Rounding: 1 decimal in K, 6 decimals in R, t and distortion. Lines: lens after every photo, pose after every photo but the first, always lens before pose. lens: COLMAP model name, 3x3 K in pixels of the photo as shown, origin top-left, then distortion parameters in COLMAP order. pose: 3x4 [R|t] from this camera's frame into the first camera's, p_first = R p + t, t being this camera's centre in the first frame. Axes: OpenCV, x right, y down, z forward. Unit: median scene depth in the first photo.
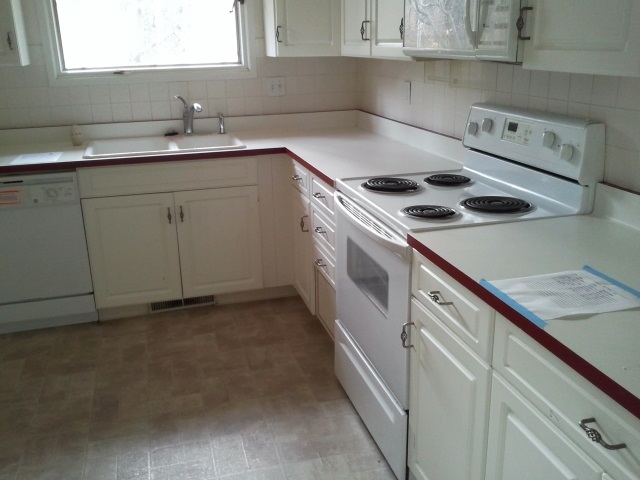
lens RADIAL K [[629.7, 0, 303.5], [0, 629.7, 241.3], [0, 0, 1]] dist [0.038792, -0.013970]
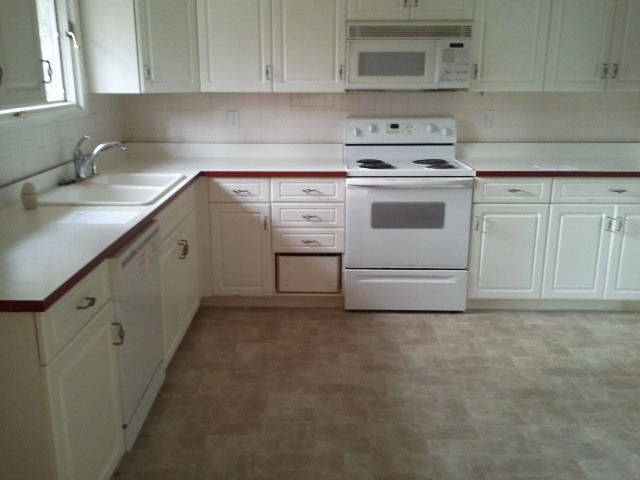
lens RADIAL K [[629.7, 0, 303.5], [0, 629.7, 241.3], [0, 0, 1]] dist [0.038792, -0.013970]
pose [[0.260759, -0.218055, 0.940456, -1.318659], [0.290976, 0.946608, 0.138803, -0.165199], [-0.920510, 0.237456, 0.310285, 0.632974]]
